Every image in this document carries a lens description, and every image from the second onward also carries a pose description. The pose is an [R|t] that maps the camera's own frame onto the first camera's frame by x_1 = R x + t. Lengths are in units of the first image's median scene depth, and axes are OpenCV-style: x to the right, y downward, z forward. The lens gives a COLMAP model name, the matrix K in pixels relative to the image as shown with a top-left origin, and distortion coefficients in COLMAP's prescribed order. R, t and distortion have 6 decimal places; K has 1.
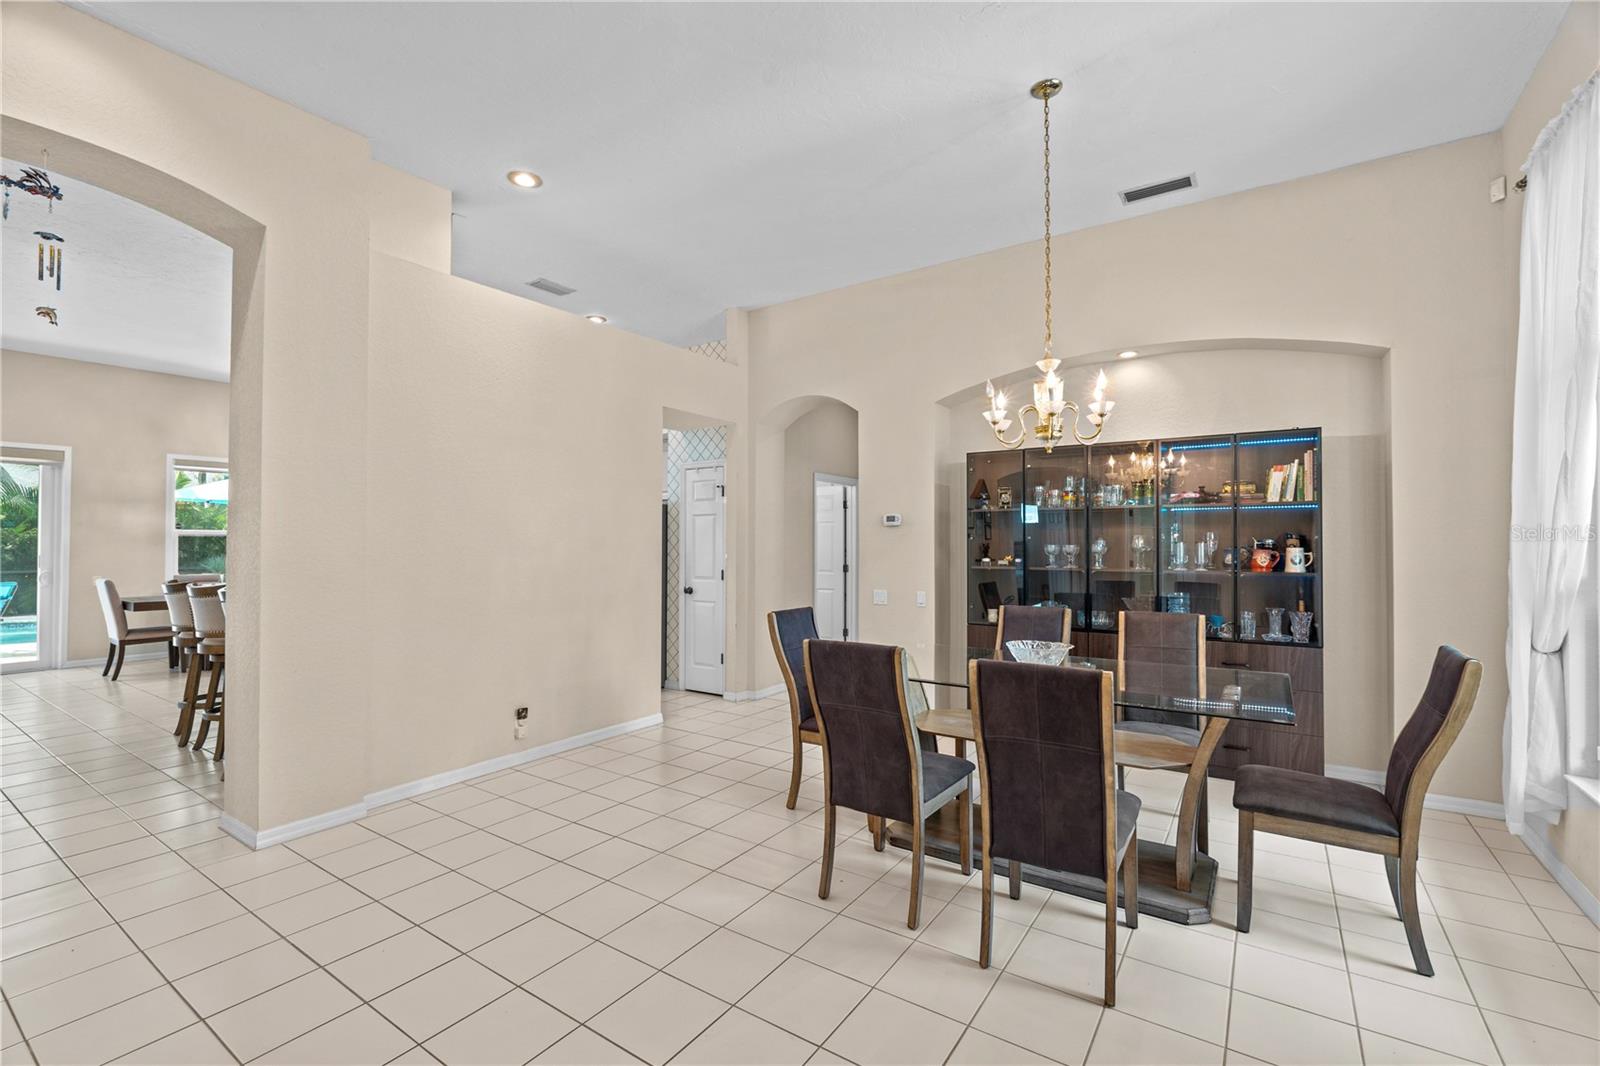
lens RADIAL K [[703.8, 0, 784.6], [0, 703.8, 531.4], [0, 0, 1]] dist [-0.006330, 0.000717]
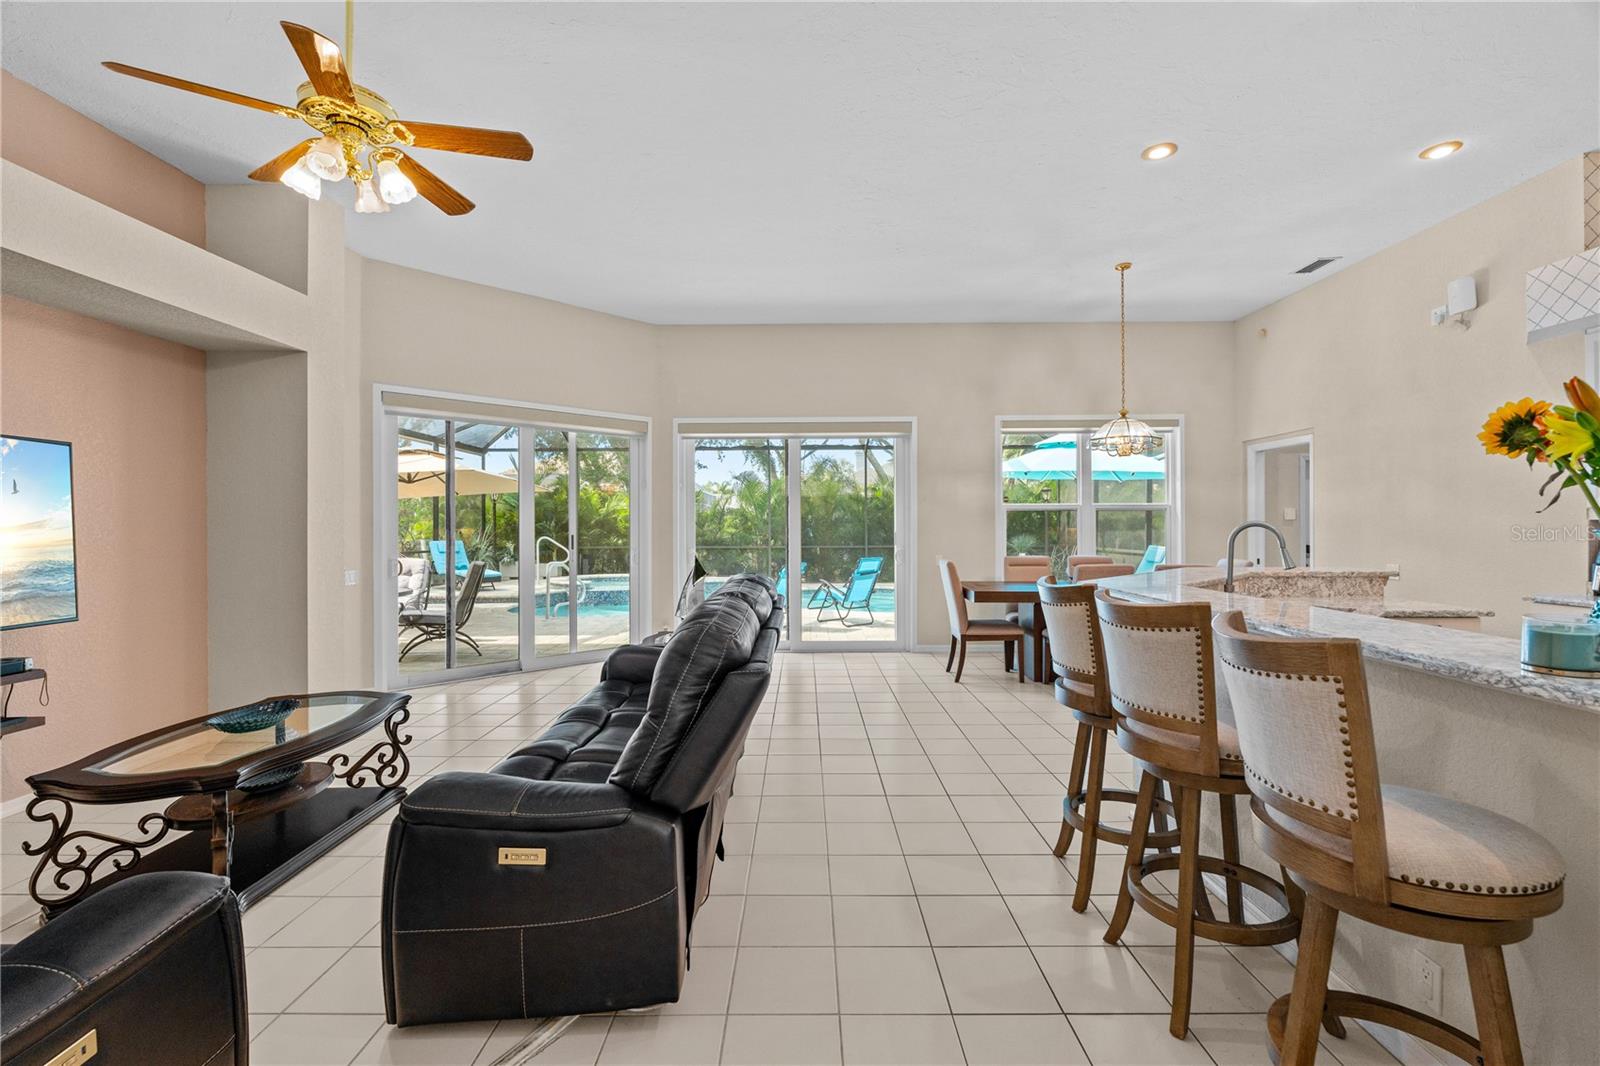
lens RADIAL K [[703.8, 0, 800.2], [0, 703.8, 531.8], [0, 0, 1]] dist [-0.006330, 0.000717]
pose [[0.569044, 0.004245, -0.822296, -0.360837], [0.018281, 0.999674, 0.017811, 0.015198], [0.822104, -0.025168, 0.568781, 0.359145]]
